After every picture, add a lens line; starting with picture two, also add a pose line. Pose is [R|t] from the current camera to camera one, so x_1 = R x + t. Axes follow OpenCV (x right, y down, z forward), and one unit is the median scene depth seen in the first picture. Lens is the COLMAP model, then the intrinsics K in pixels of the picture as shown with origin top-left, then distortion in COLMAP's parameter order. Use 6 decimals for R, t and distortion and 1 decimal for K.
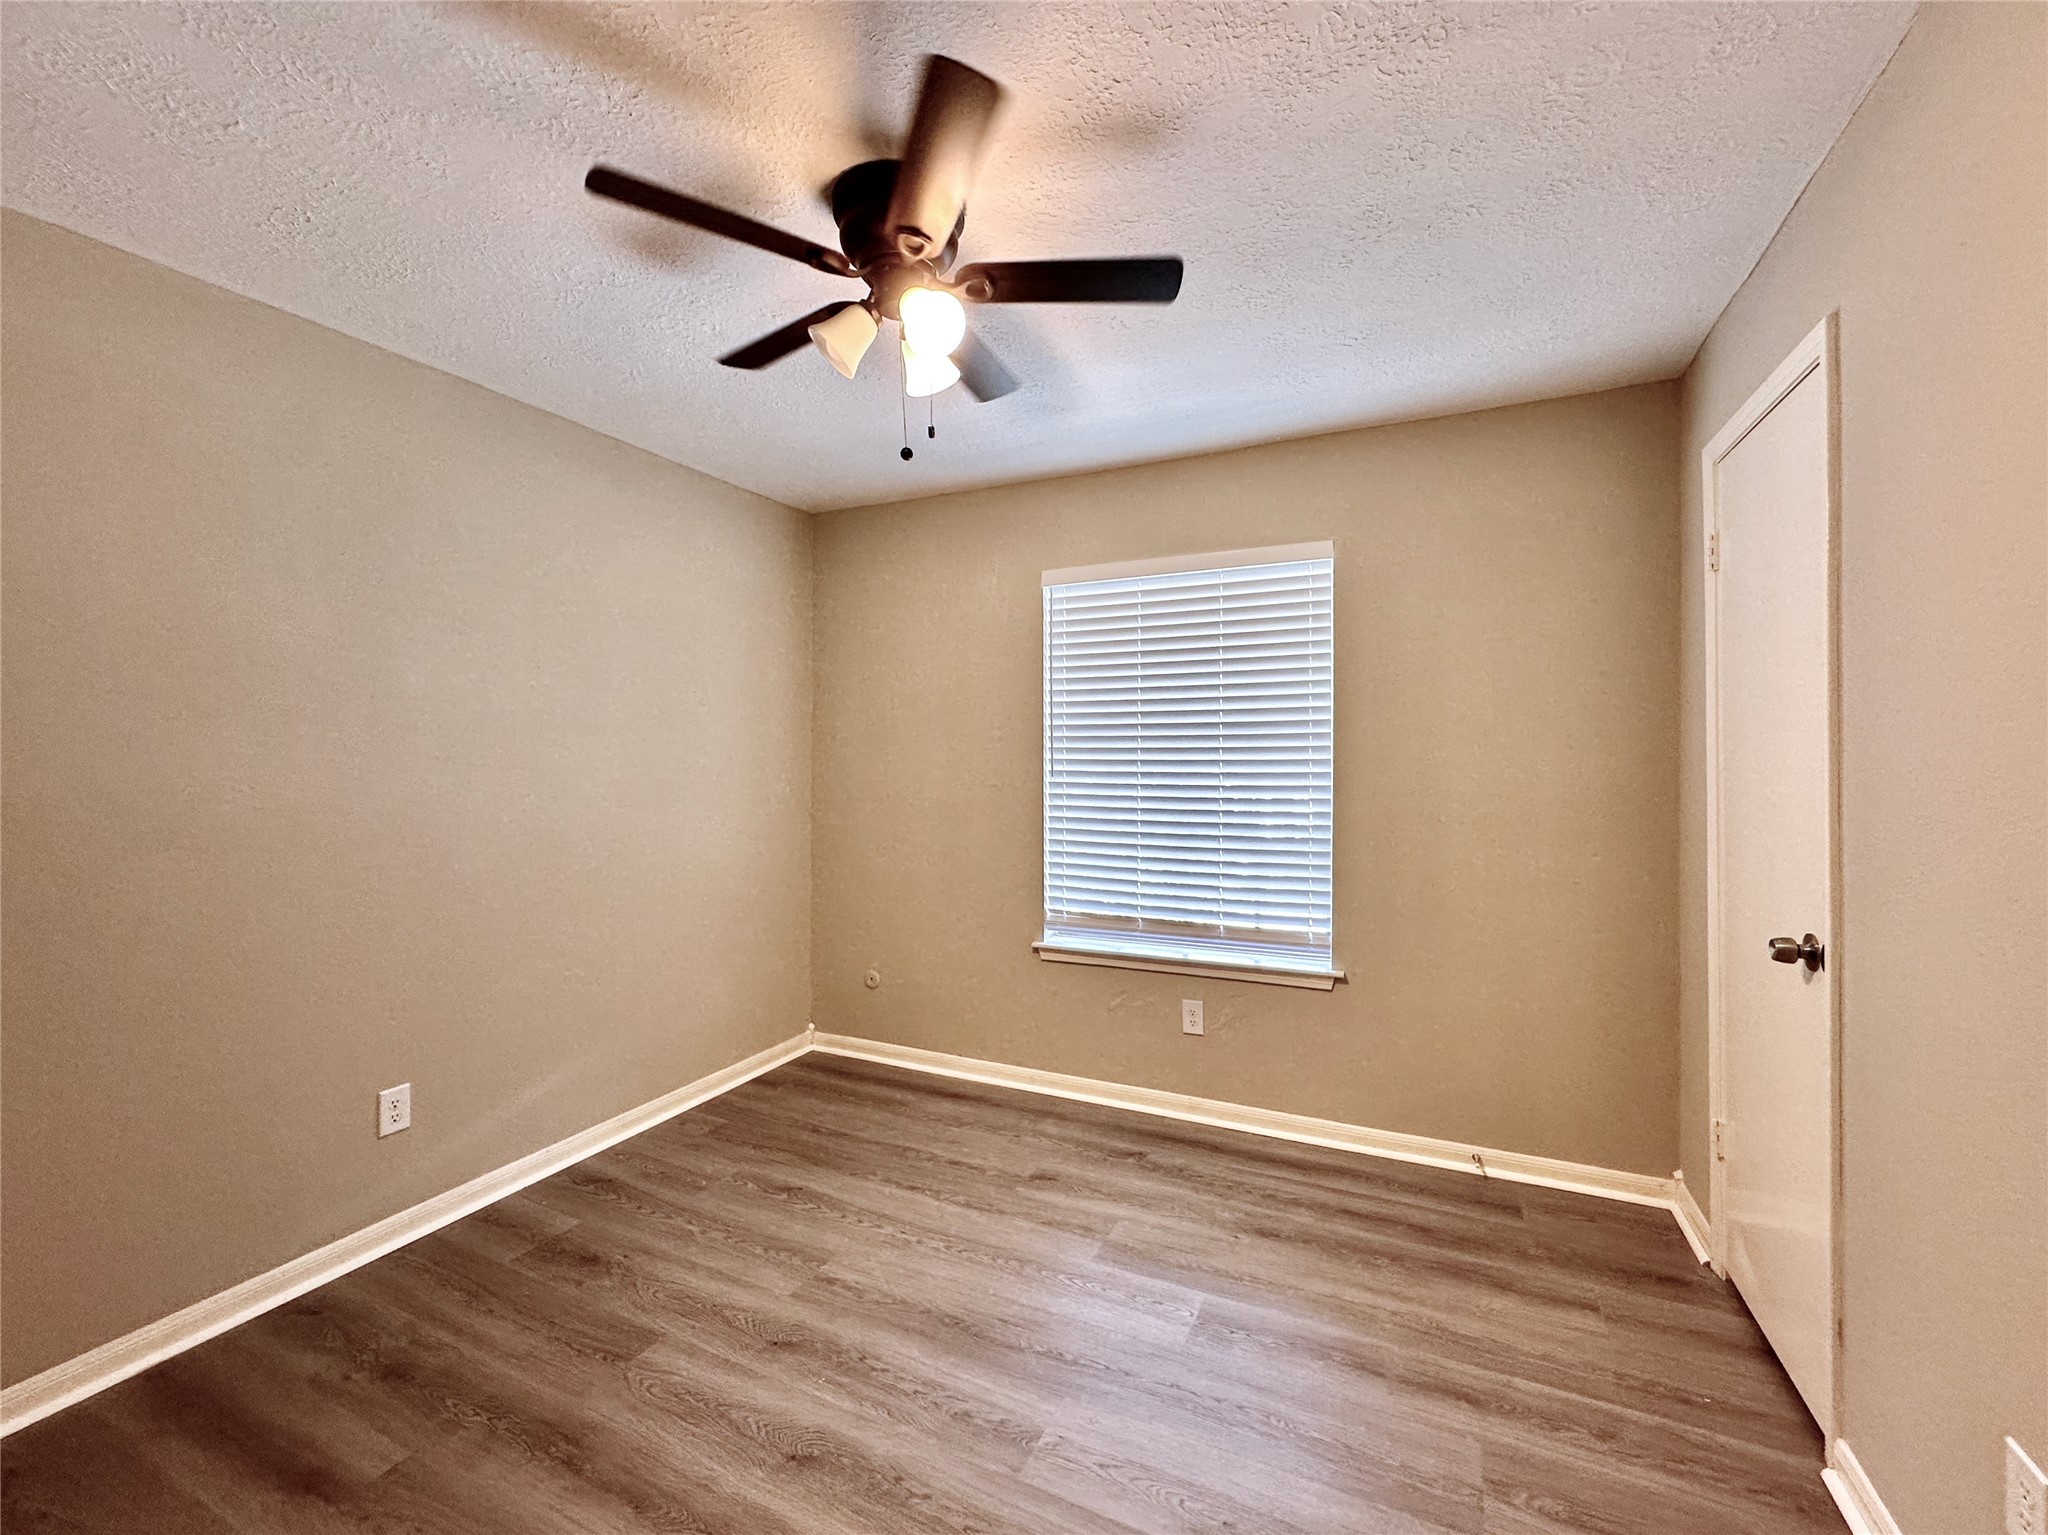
lens RADIAL K [[821.3, 0, 1029.8], [0, 821.3, 762.8], [0, 0, 1]] dist [-0.004733, 0.001600]
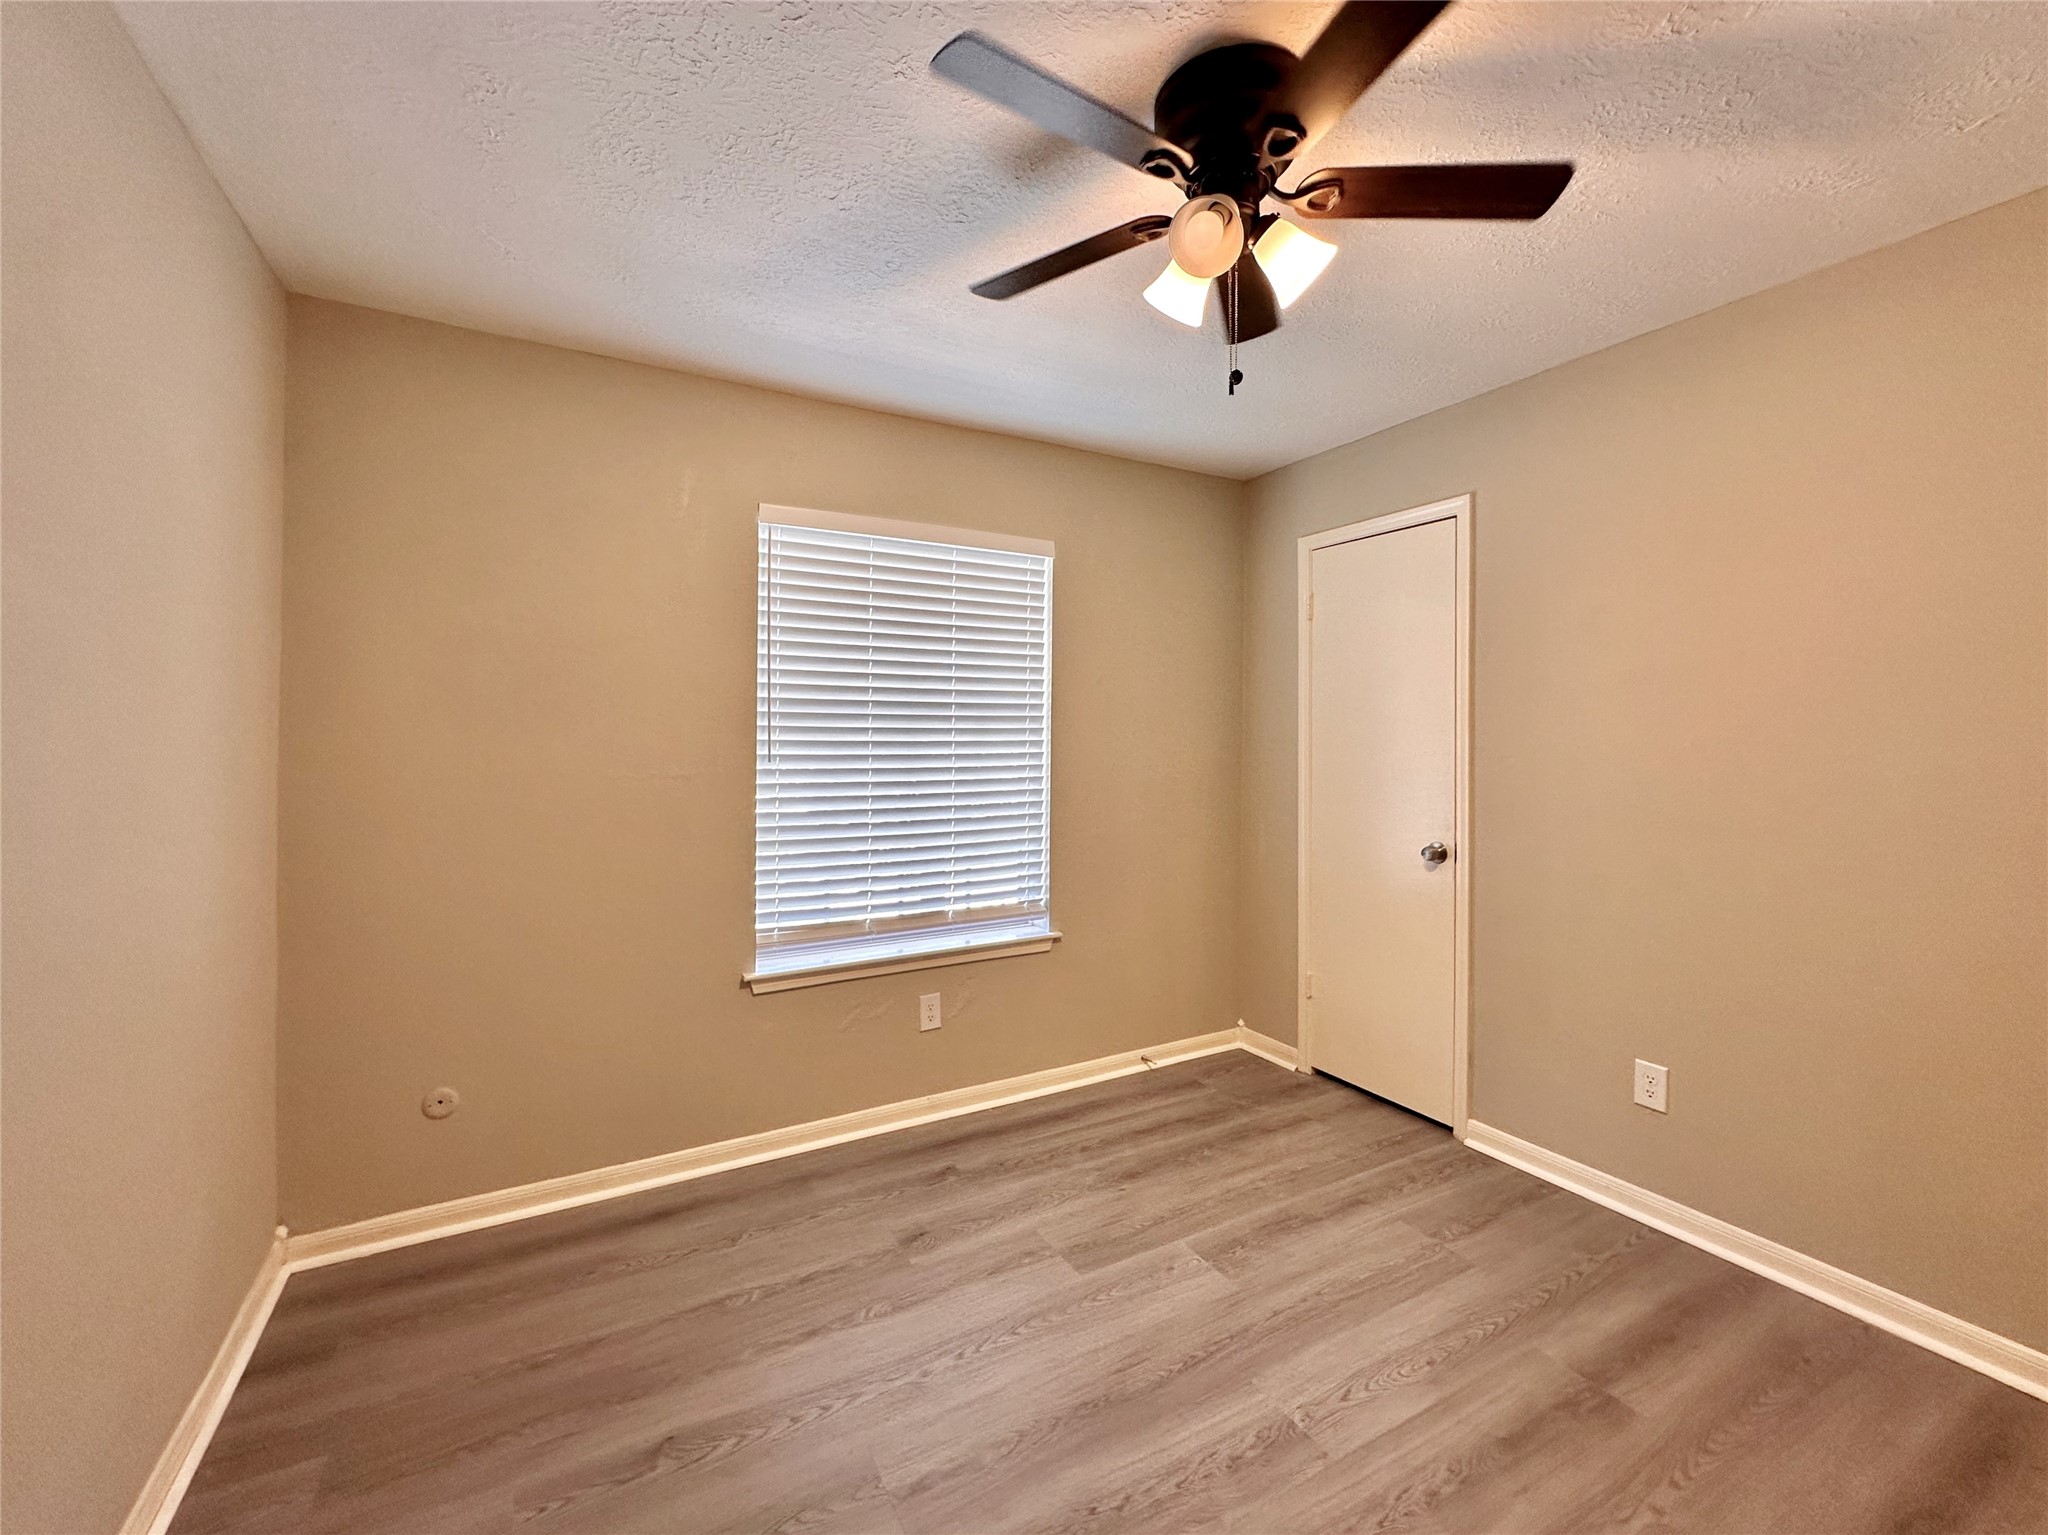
lens RADIAL K [[821.3, 0, 1062.6], [0, 821.3, 743.6], [0, 0, 1]] dist [-0.004733, 0.001600]
pose [[0.589748, -0.004523, 0.807575, -0.549106], [0.000375, 0.999986, 0.005327, -0.006796], [-0.807587, -0.002839, 0.589741, 0.364783]]
